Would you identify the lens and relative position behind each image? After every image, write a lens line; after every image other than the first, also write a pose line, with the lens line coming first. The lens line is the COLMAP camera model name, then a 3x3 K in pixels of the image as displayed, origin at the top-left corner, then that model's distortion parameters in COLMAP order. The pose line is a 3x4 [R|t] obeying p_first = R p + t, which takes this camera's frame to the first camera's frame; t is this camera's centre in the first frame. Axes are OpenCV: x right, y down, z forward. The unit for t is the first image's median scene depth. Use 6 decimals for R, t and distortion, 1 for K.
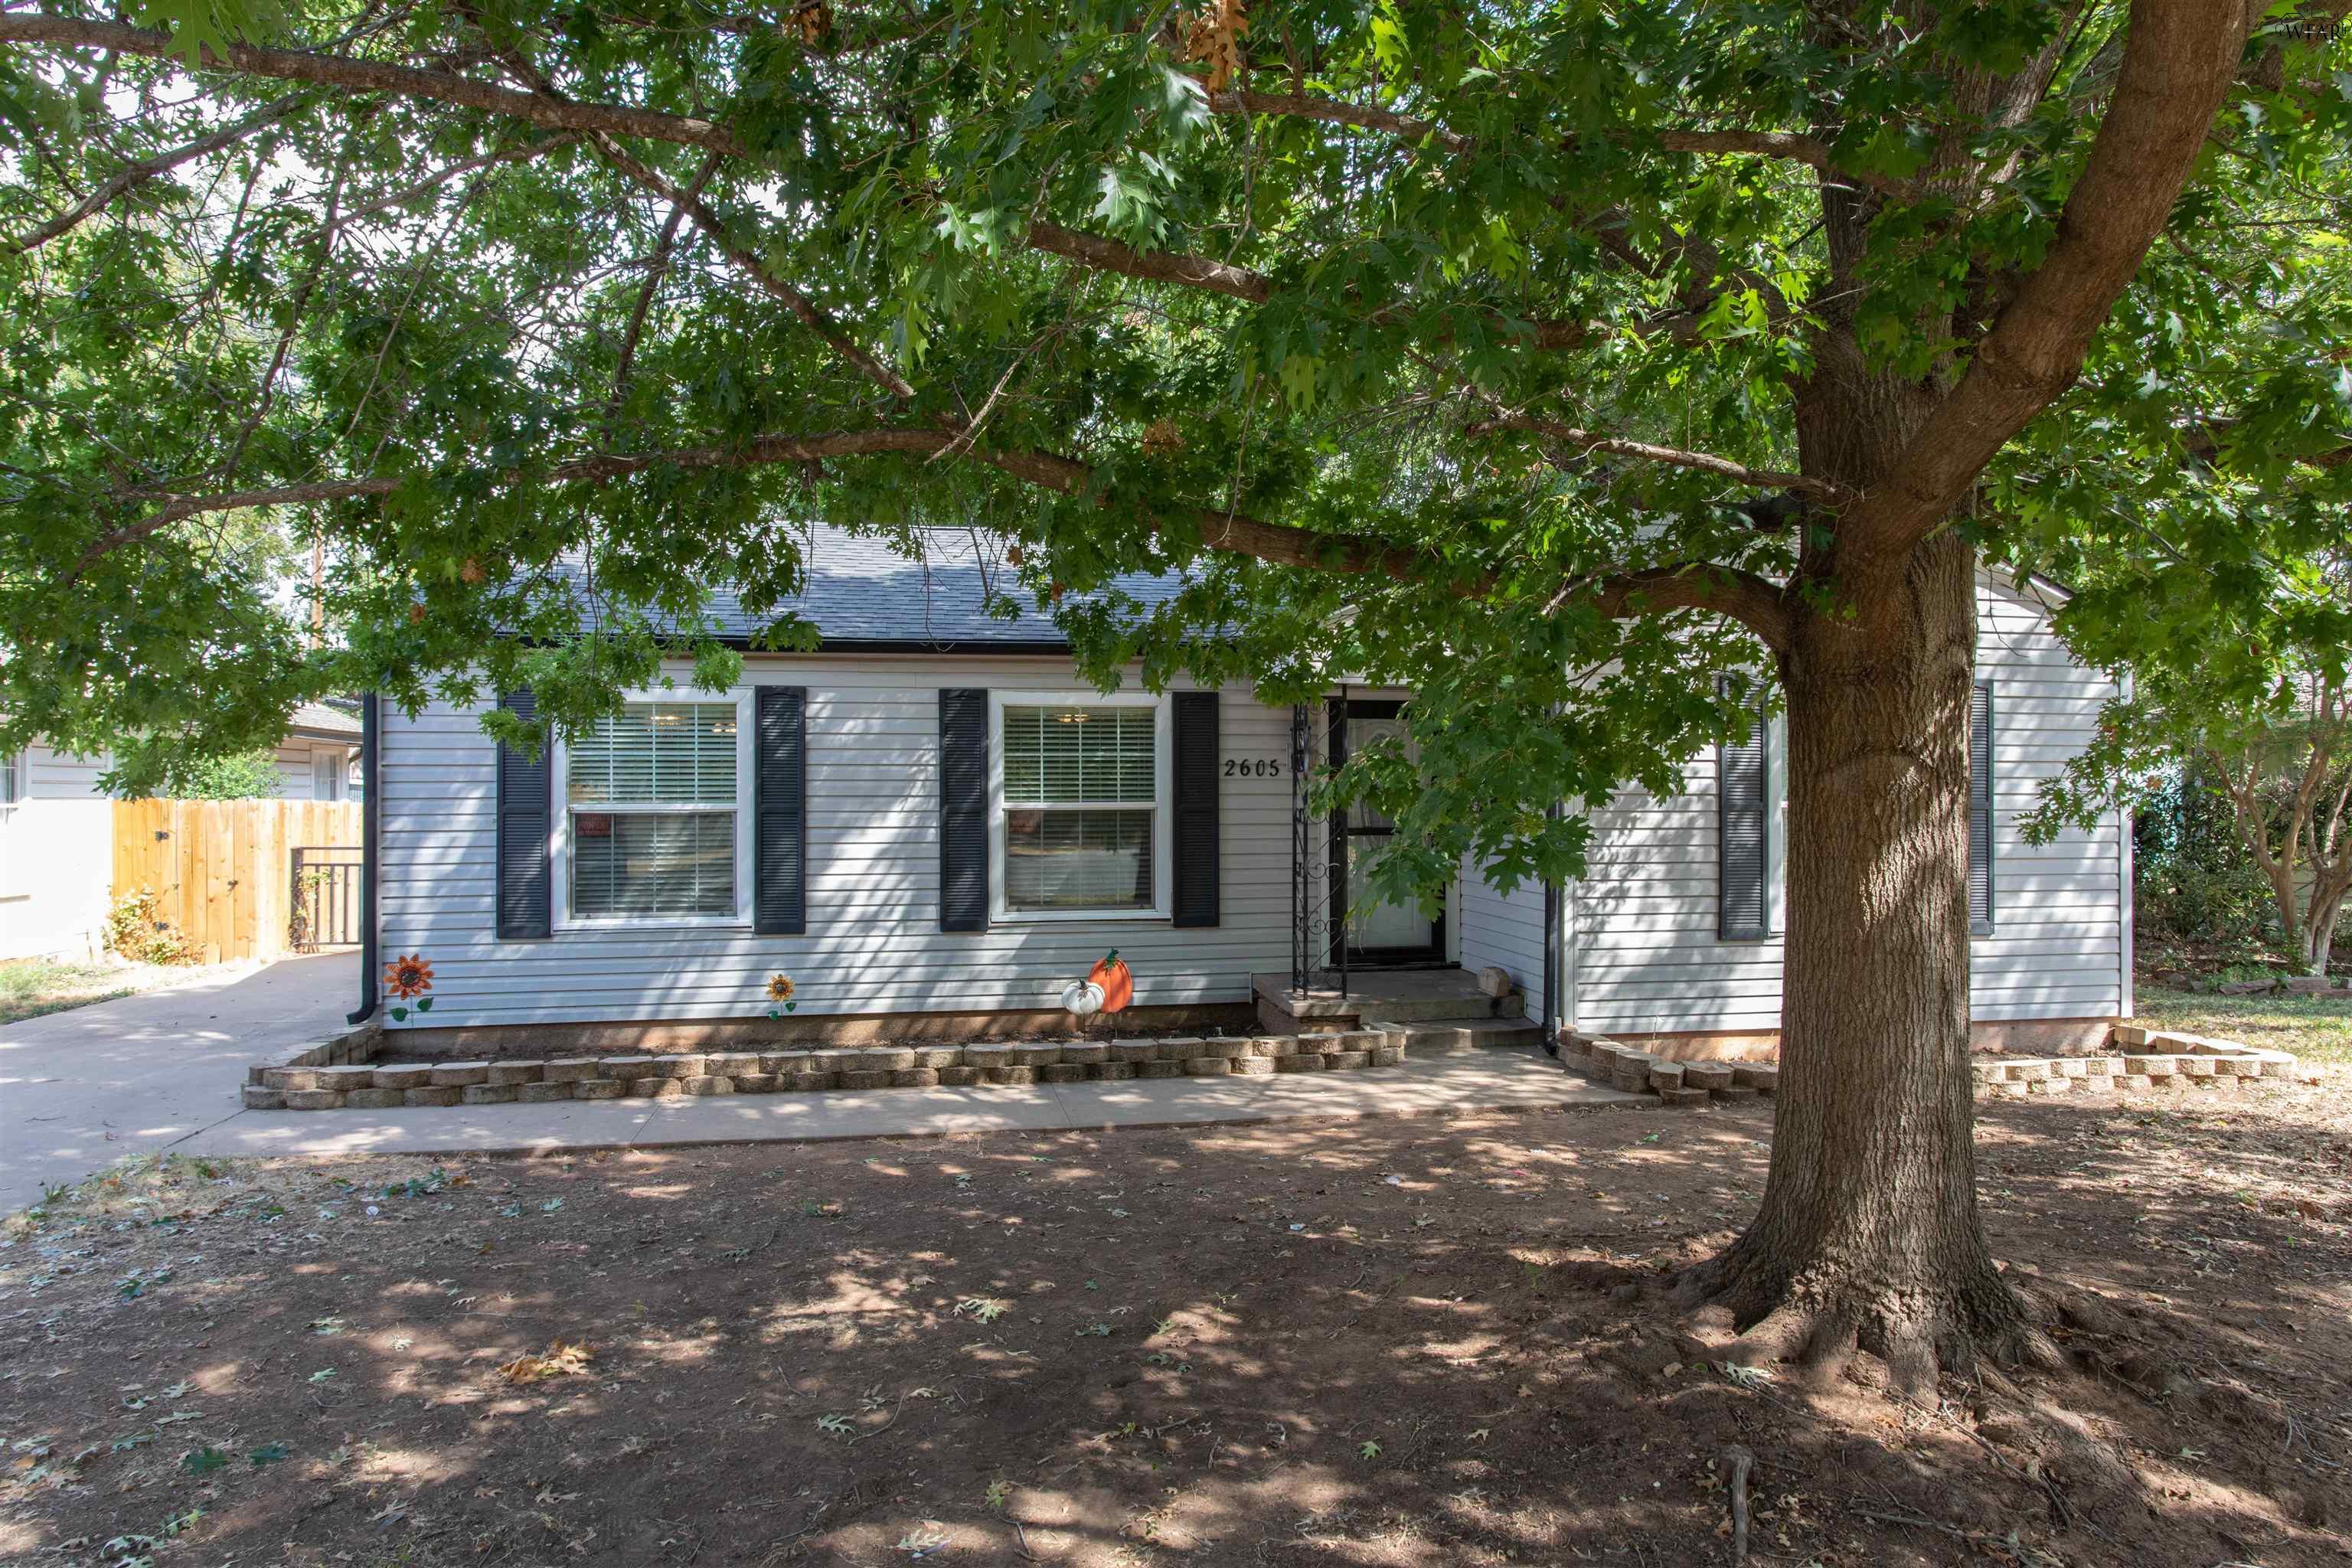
lens RADIAL K [[1438.1, 0, 1163.2], [0, 1438.1, 781.0], [0, 0, 1]] dist [-0.004350, 0.001157]
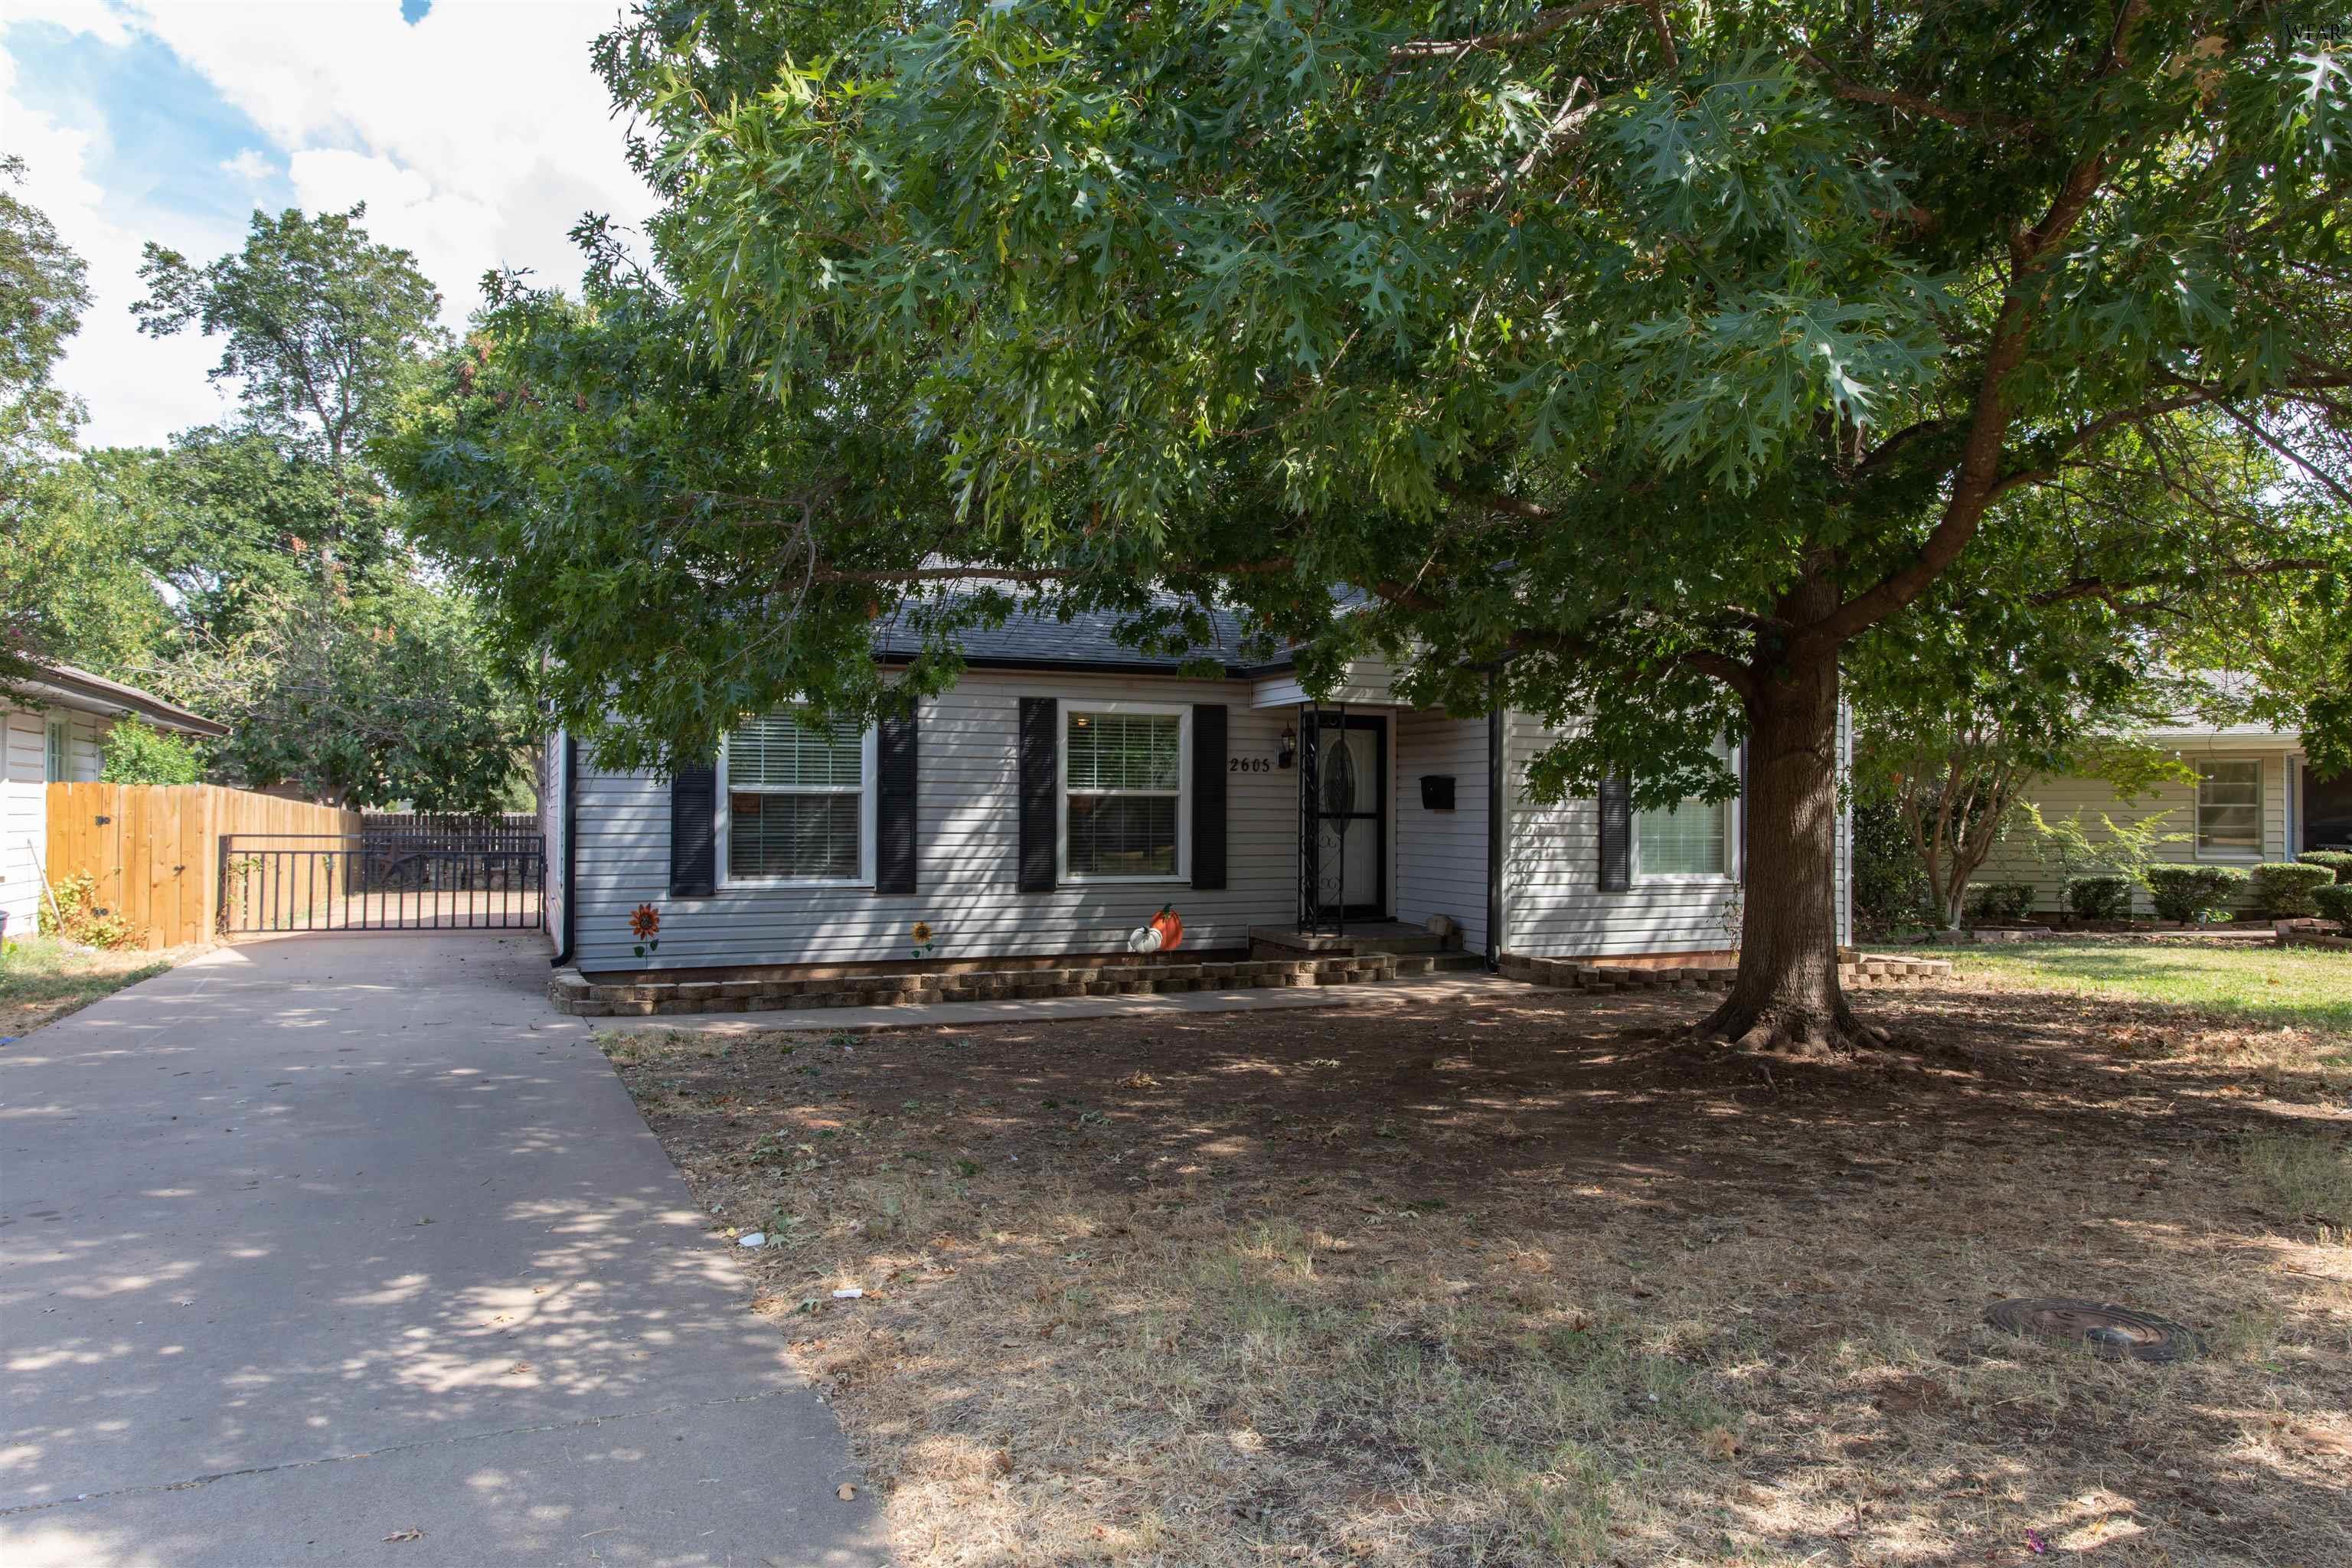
lens RADIAL K [[1659.9, 0, 1176.0], [0, 1659.9, 784.0], [0, 0, 1]] dist [-0.003434, -0.002946]
pose [[0.968346, 0.012925, 0.249278, -0.391001], [-0.010654, 0.999889, -0.010455, 0.024981], [-0.249385, 0.007468, 0.968376, -0.437069]]
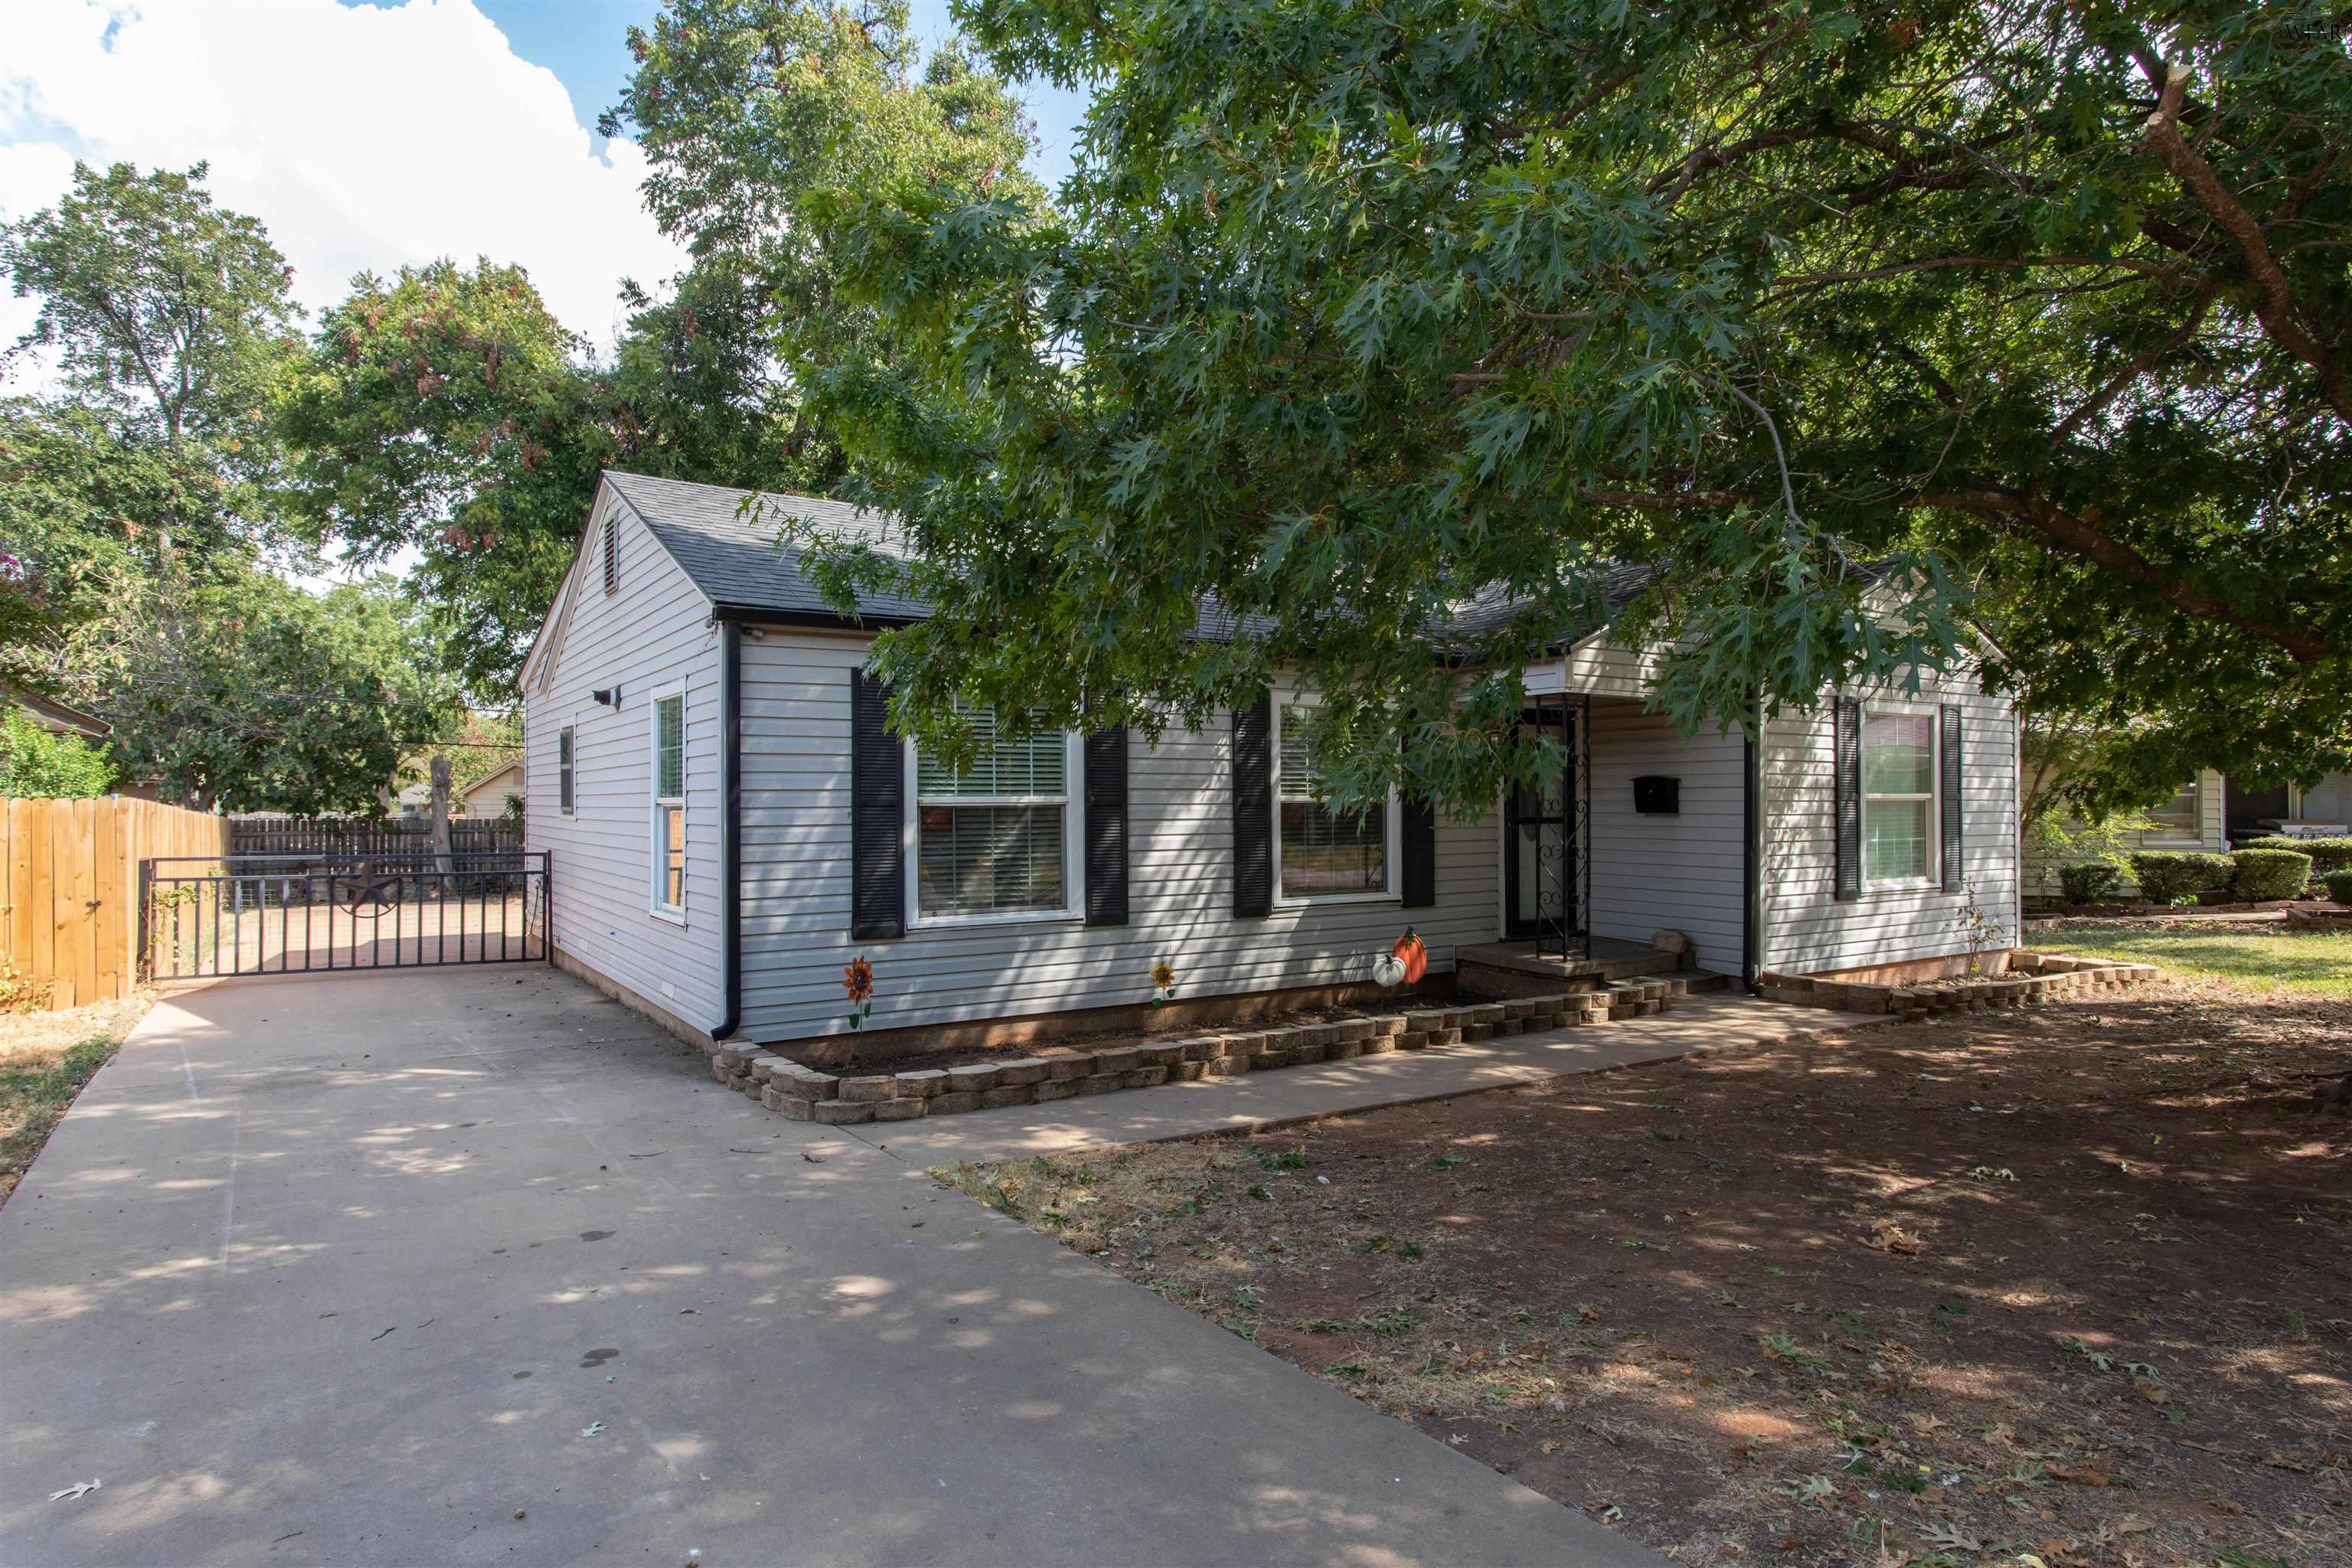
lens RADIAL K [[1438.1, 0, 1163.2], [0, 1438.1, 781.0], [0, 0, 1]] dist [-0.004350, 0.001157]
pose [[0.912257, 0.003481, 0.409603, -0.645758], [-0.001182, 0.999982, -0.005866, 0.010815], [-0.409616, 0.004867, 0.912245, 0.059777]]
